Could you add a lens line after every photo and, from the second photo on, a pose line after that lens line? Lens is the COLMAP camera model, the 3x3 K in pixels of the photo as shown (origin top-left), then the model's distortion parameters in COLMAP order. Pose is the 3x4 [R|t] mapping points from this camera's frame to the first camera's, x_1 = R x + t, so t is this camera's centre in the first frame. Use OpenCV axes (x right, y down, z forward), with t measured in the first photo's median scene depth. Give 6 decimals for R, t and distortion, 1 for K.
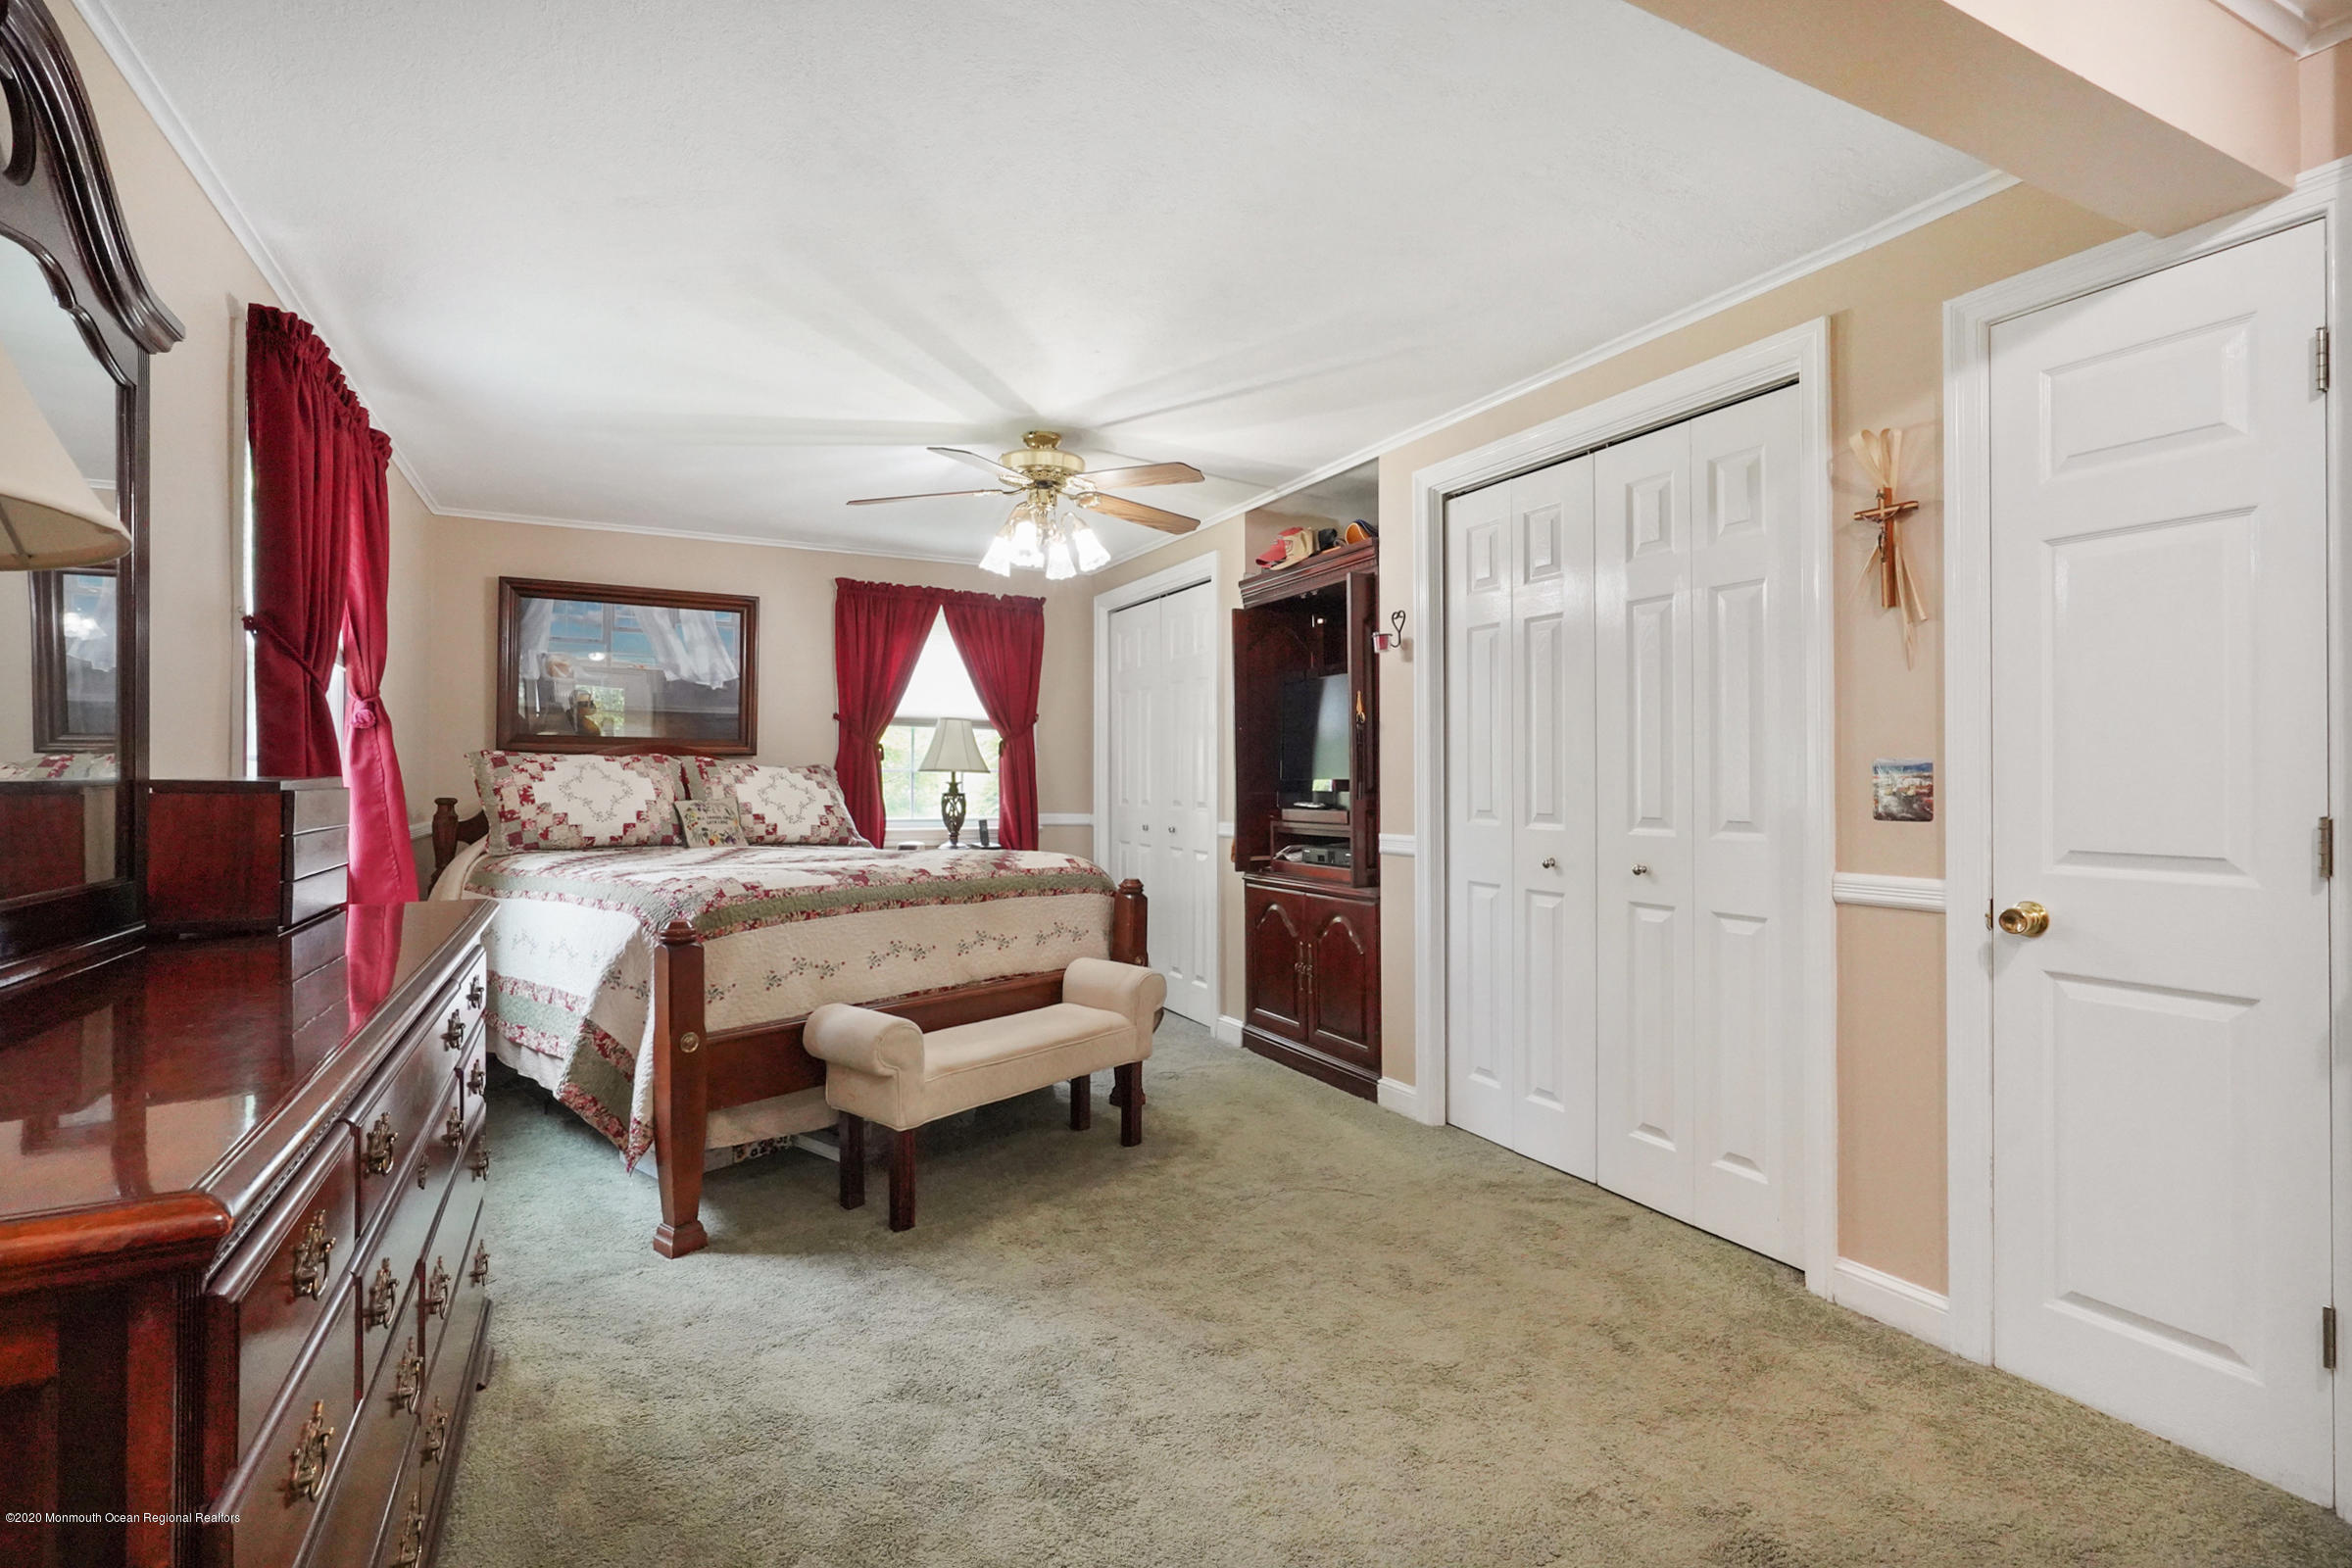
lens RADIAL K [[1131.9, 0, 1074.6], [0, 1131.9, 755.2], [0, 0, 1]] dist [-0.002083, -0.000428]
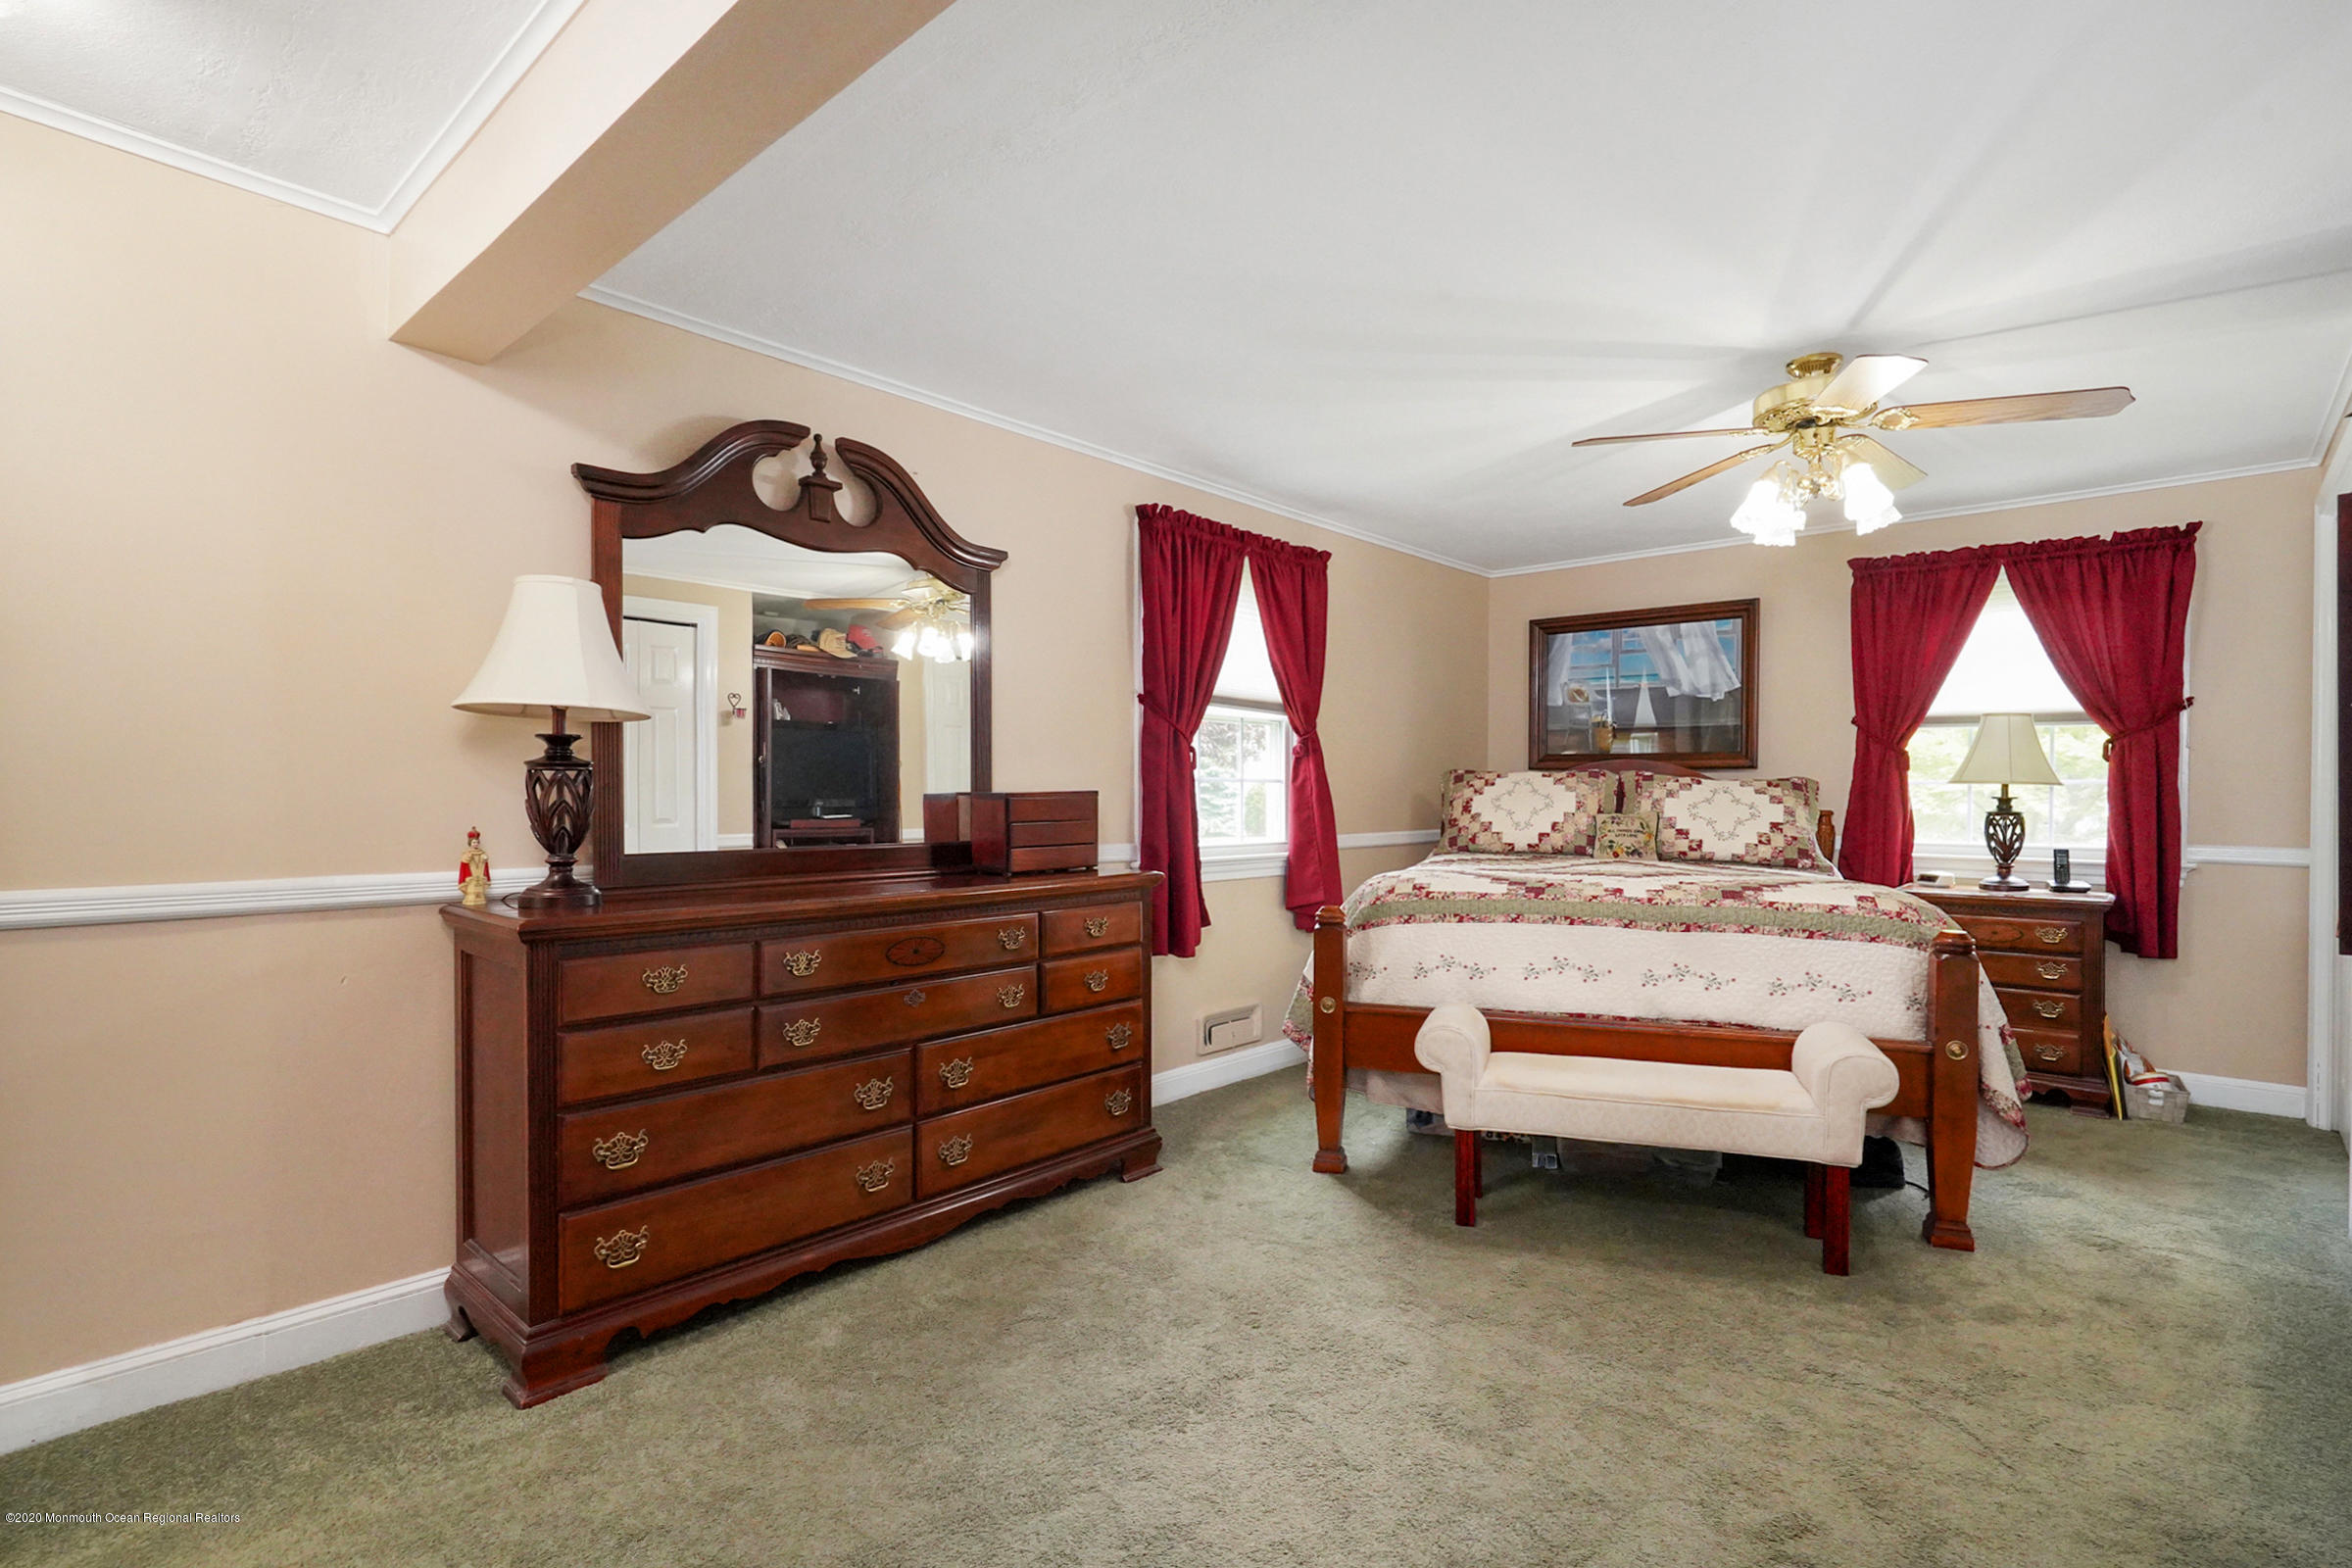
lens RADIAL K [[1110.6, 0, 1184.8], [0, 1110.6, 792.5], [0, 0, 1]] dist [-0.001831, 0.000911]
pose [[0.372474, -0.000262, -0.928043, 0.472457], [0.018268, 0.999808, 0.007050, 0.006452], [0.927863, -0.019579, 0.372407, 0.262836]]
